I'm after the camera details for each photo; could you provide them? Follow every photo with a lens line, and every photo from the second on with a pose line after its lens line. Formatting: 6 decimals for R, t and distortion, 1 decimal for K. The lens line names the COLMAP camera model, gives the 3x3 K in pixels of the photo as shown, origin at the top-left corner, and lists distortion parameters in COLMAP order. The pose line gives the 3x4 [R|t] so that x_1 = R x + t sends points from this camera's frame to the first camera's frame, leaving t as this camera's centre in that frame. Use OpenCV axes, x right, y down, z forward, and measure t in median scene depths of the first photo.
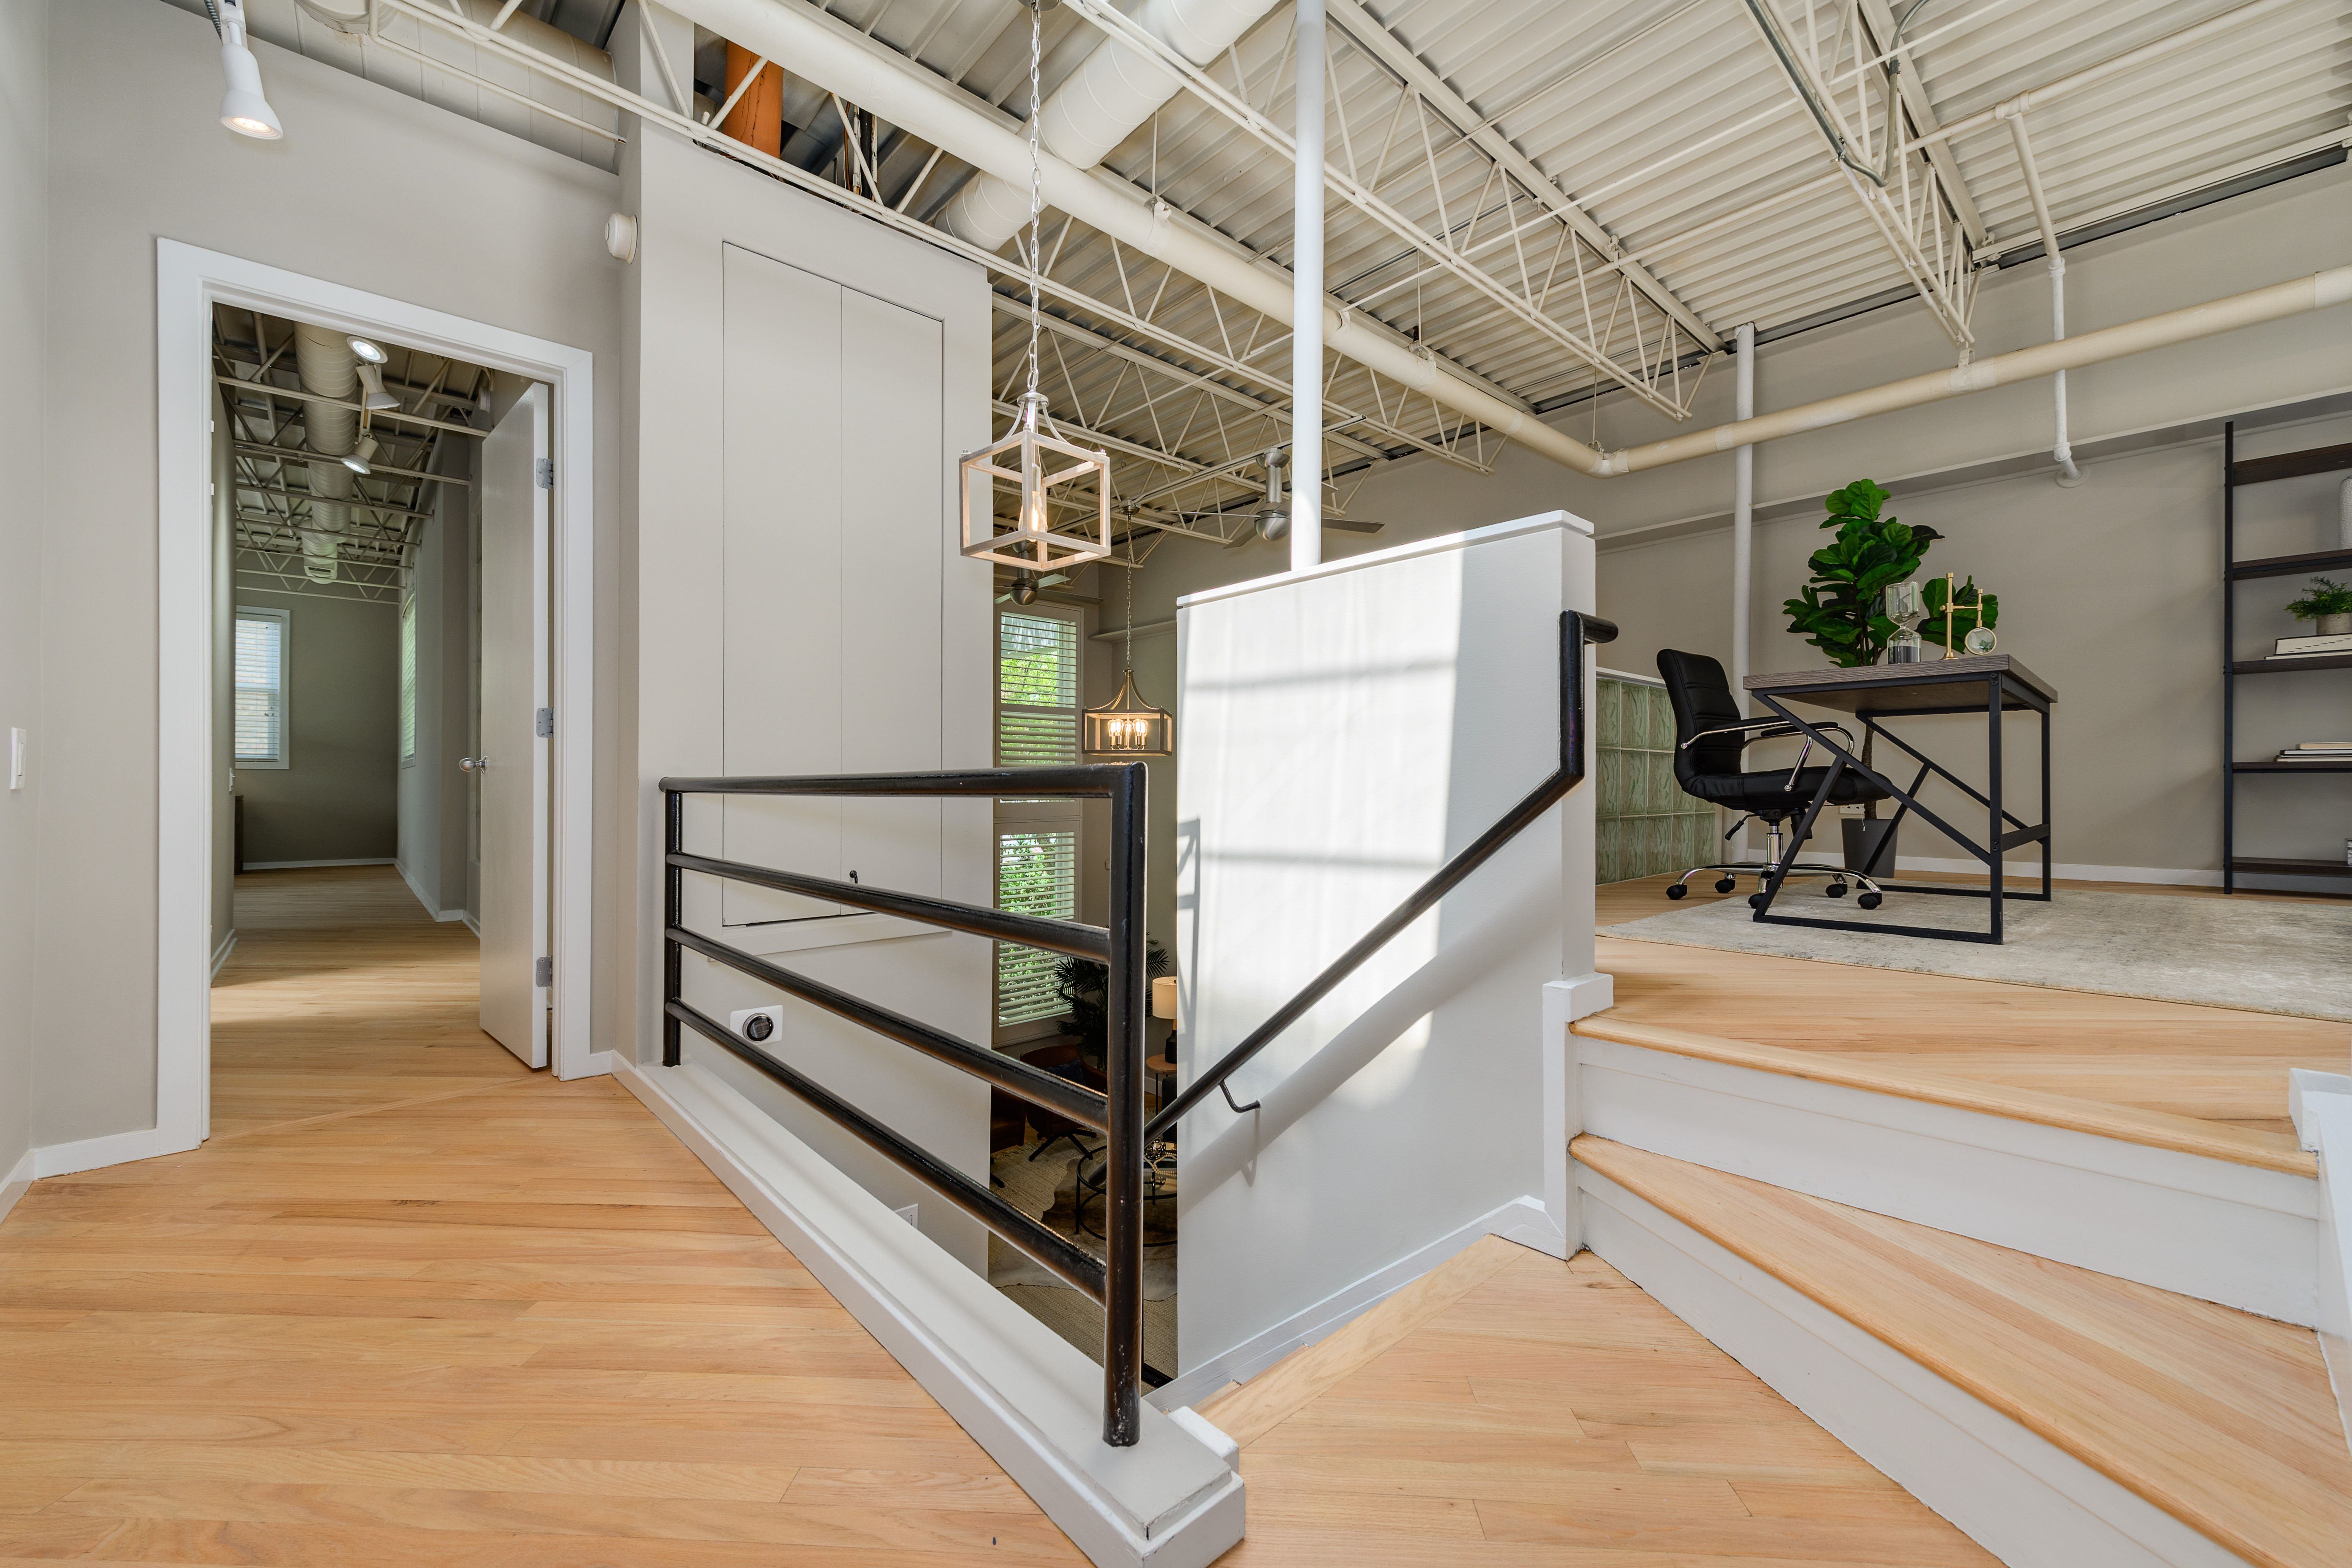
lens RADIAL K [[923.6, 0, 1165.2], [0, 923.6, 782.6], [0, 0, 1]] dist [0.007484, -0.000006]
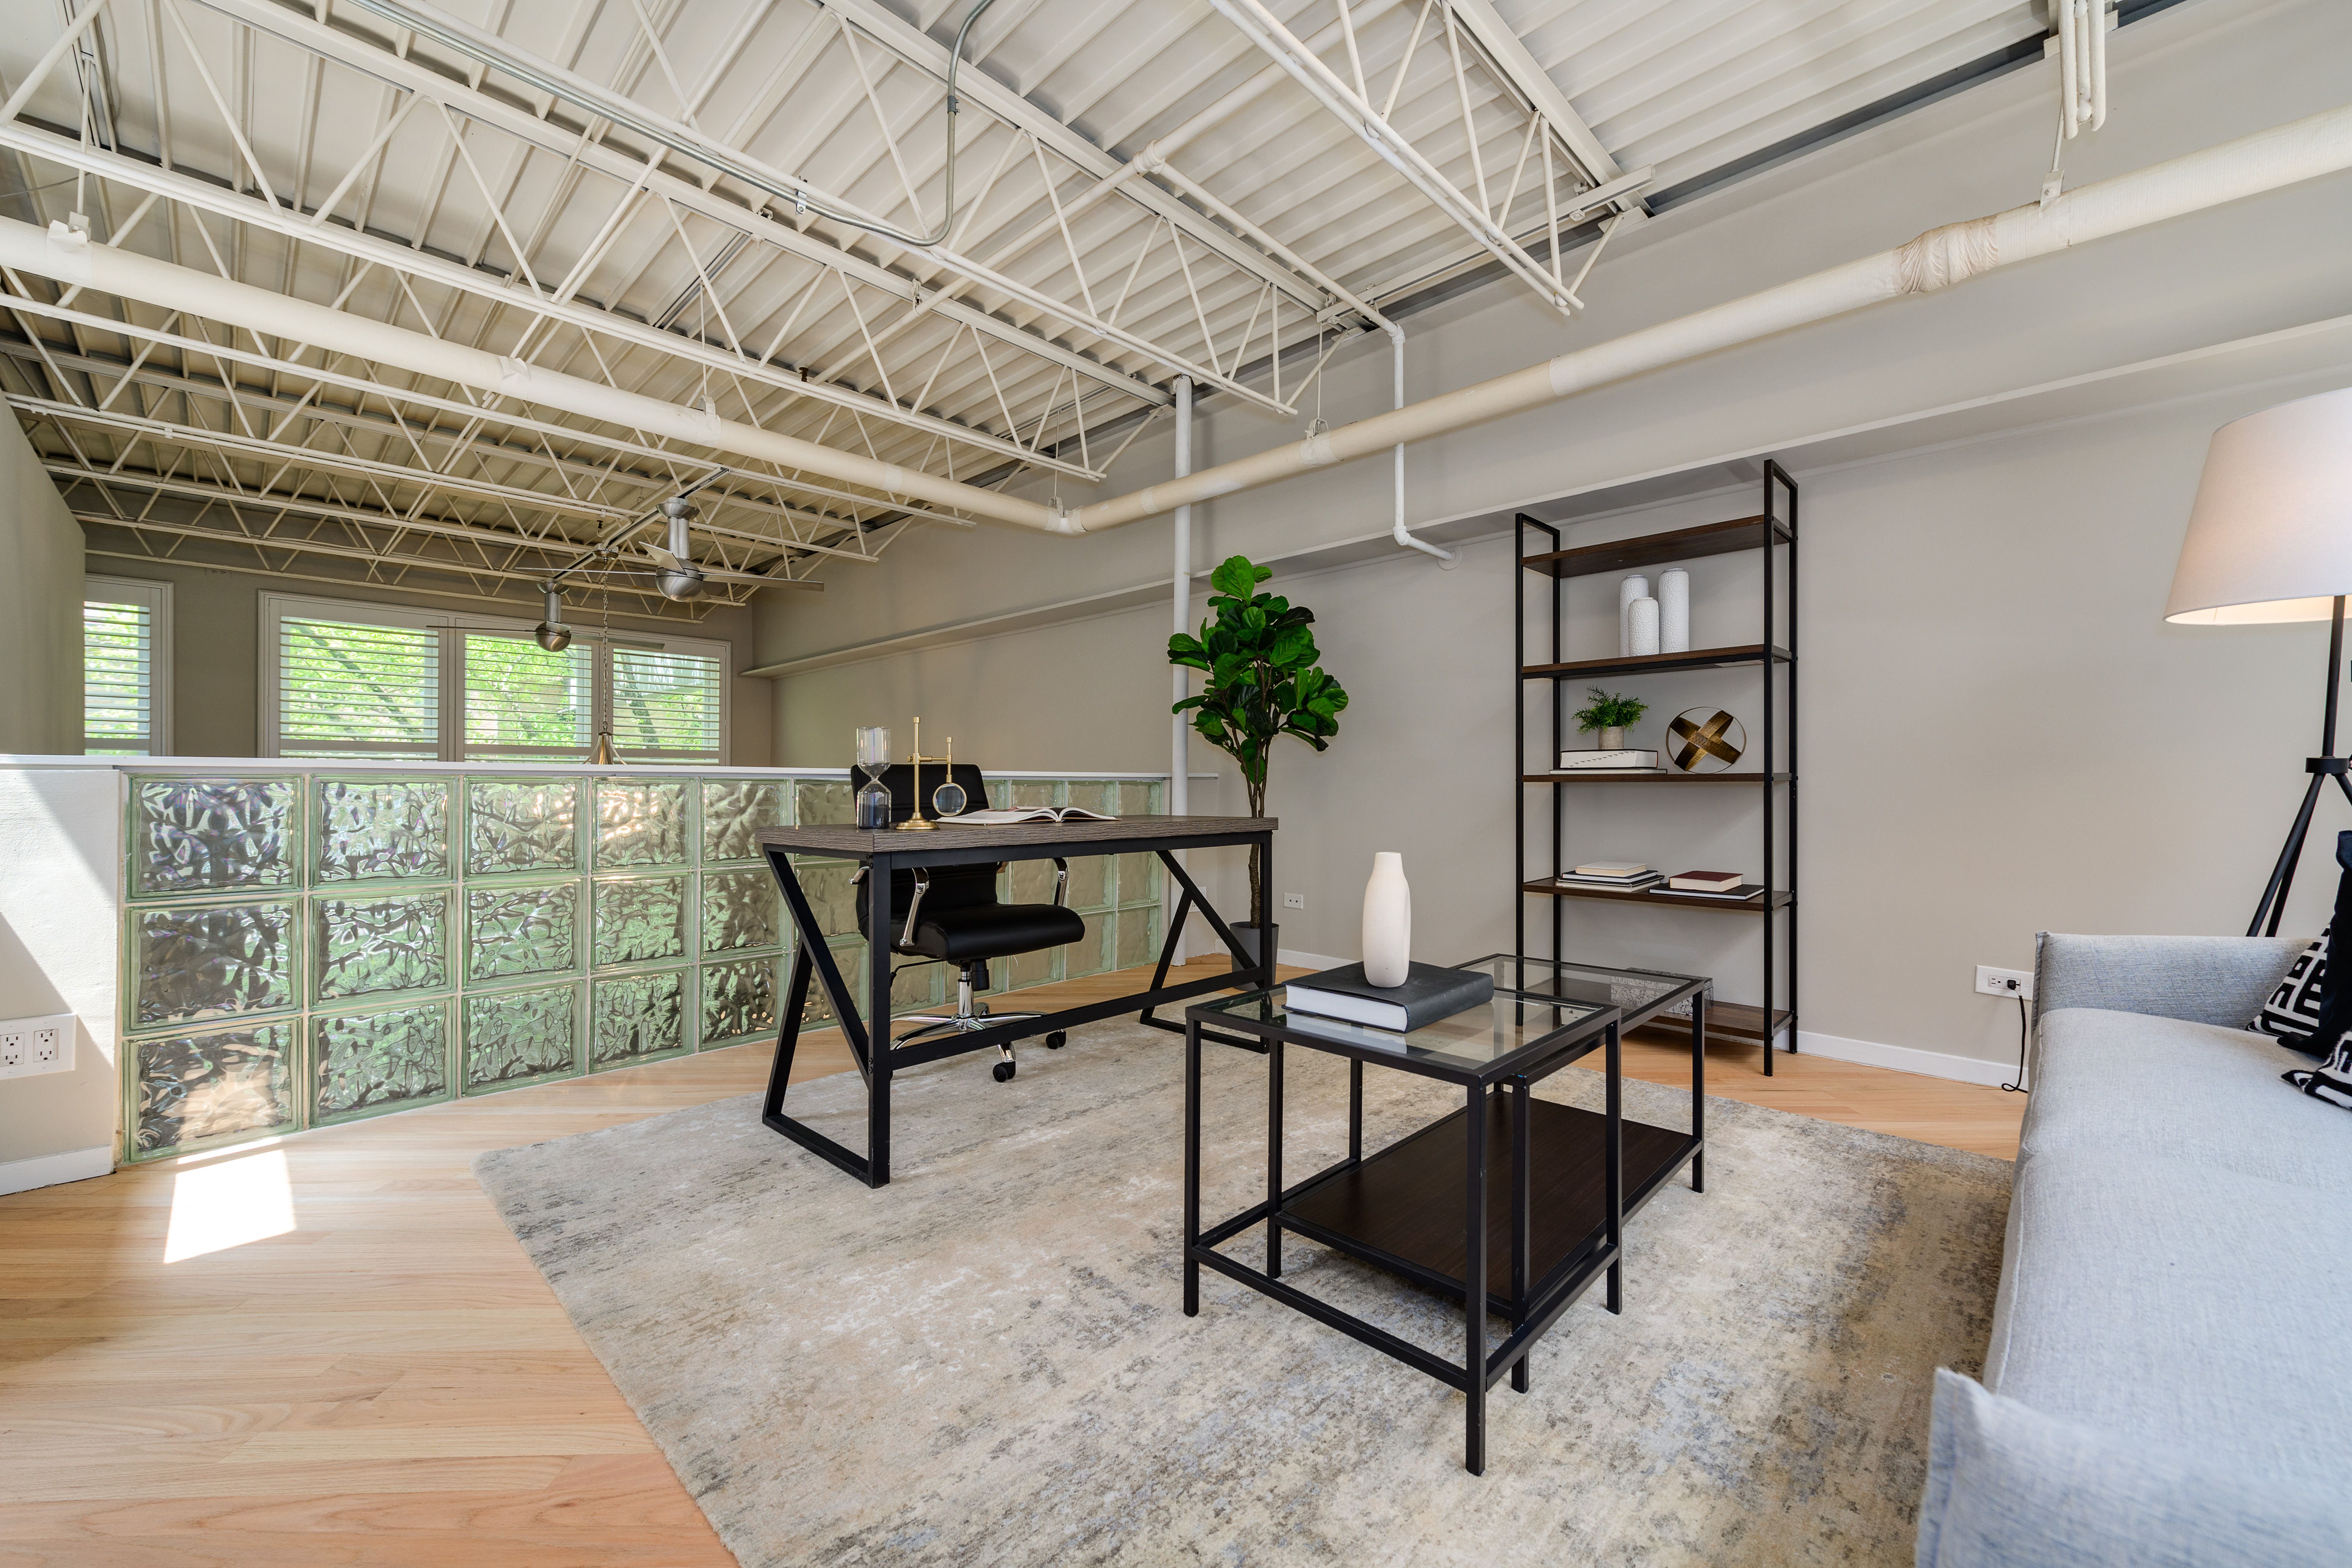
lens RADIAL K [[923.6, 0, 1173.1], [0, 923.6, 780.0], [0, 0, 1]] dist [0.007484, -0.000006]
pose [[0.997591, 0.000331, 0.069365, 0.629185], [-0.000063, 0.999992, -0.003875, -0.102773], [-0.069366, 0.003861, 0.997584, 0.099325]]
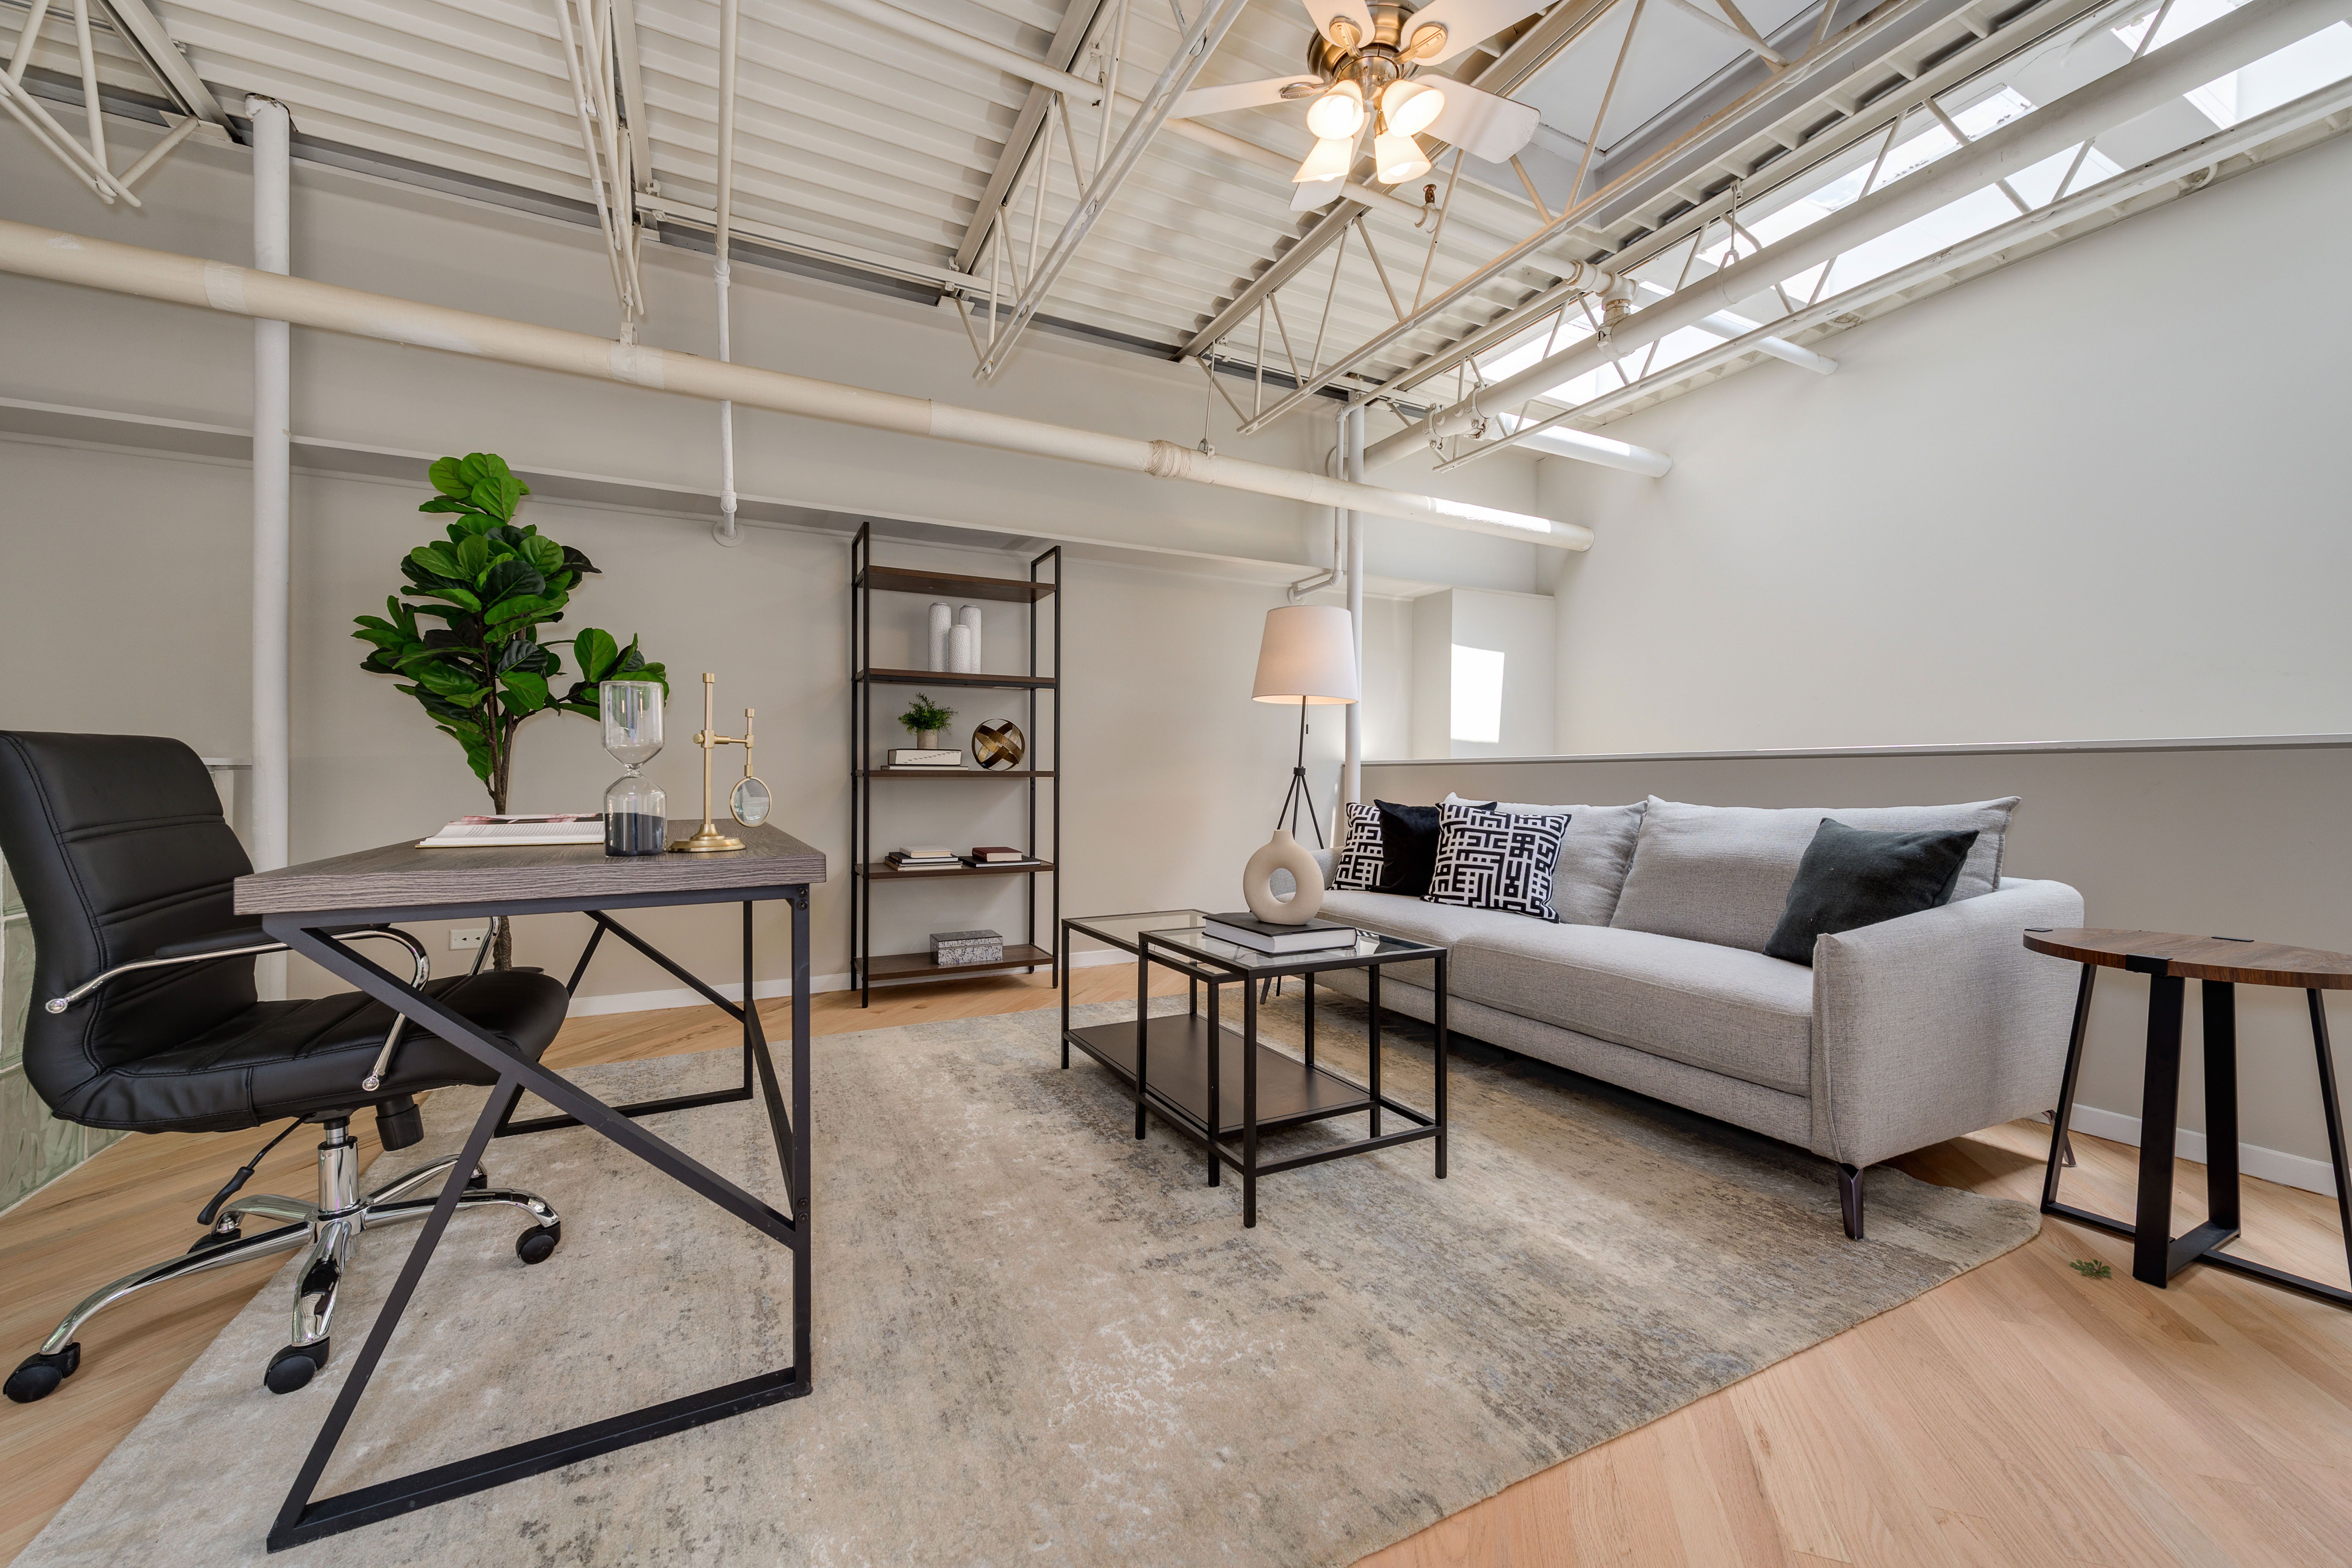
lens RADIAL K [[923.6, 0, 1176.6], [0, 923.6, 785.6], [0, 0, 1]] dist [0.007484, -0.000006]
pose [[0.252126, -0.005421, 0.967679, 0.249382], [-0.001752, 0.999980, 0.006059, -0.101846], [-0.967693, -0.003223, 0.252112, 0.379029]]
